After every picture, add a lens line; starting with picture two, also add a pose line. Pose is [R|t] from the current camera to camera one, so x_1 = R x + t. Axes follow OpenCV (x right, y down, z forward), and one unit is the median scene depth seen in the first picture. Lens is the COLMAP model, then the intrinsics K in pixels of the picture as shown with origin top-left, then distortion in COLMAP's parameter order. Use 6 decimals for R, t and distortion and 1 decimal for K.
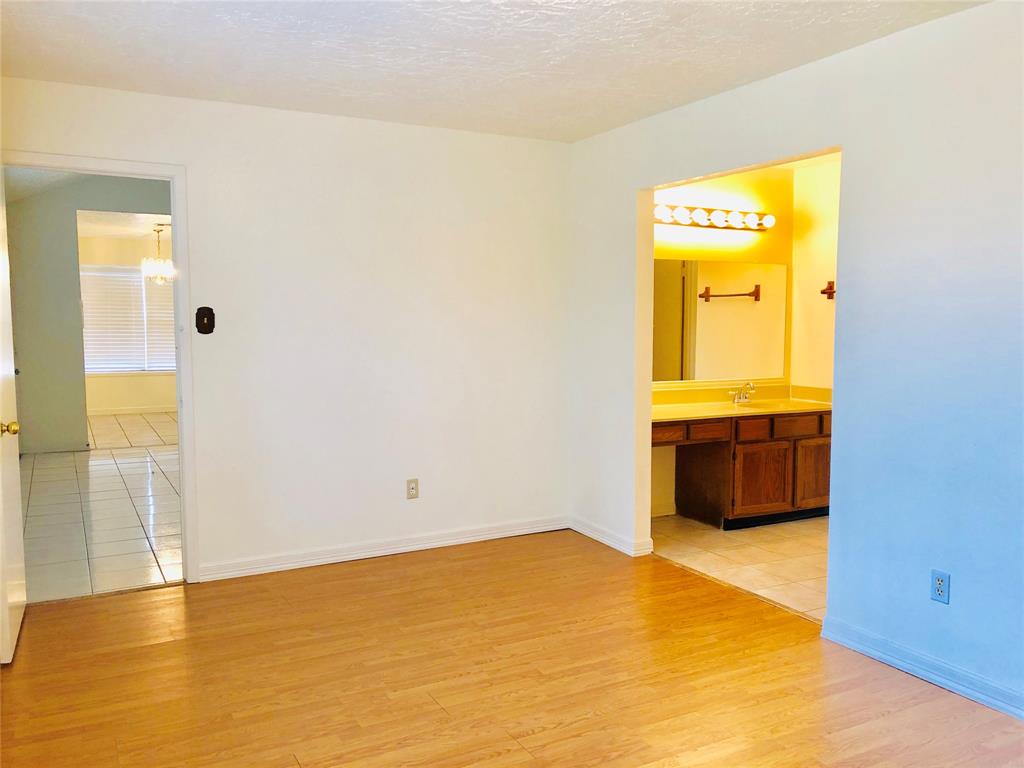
lens RADIAL K [[834.8, 0, 510.1], [0, 834.8, 384.4], [0, 0, 1]] dist [-0.001240, 0.001848]
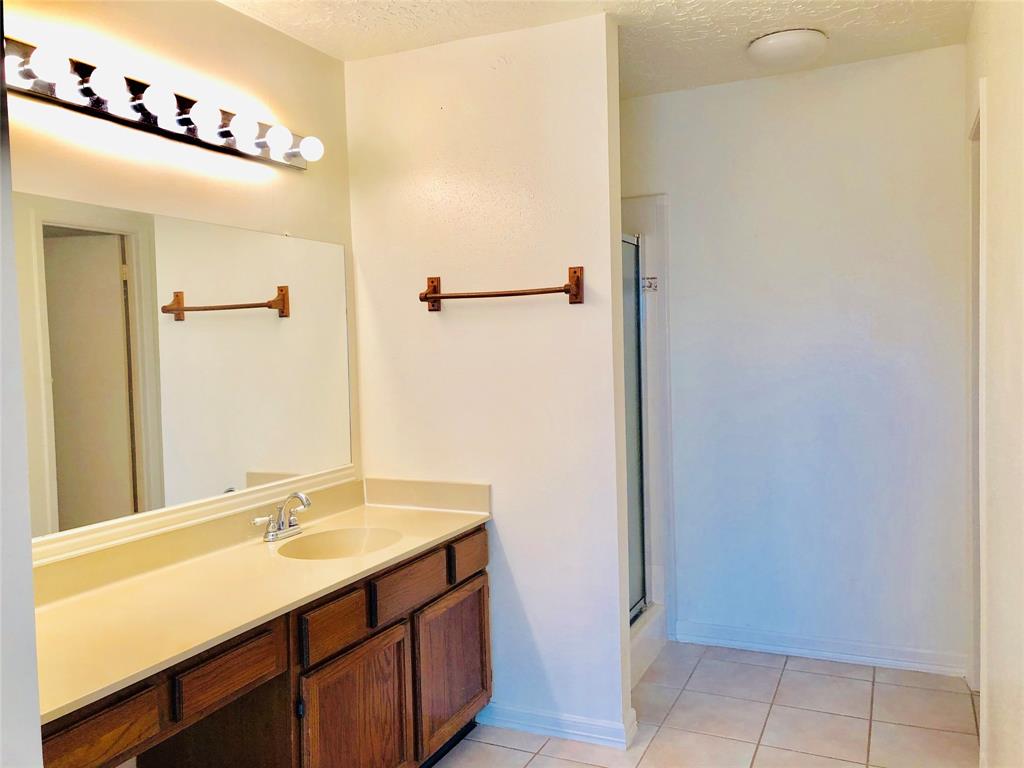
lens RADIAL K [[834.8, 0, 508.6], [0, 834.8, 384.3], [0, 0, 1]] dist [-0.001240, 0.001848]
pose [[0.805054, -0.050335, 0.591062, 0.112118], [0.070425, 0.997457, -0.010979, -0.048188], [-0.589006, 0.050464, 0.806552, 0.558974]]
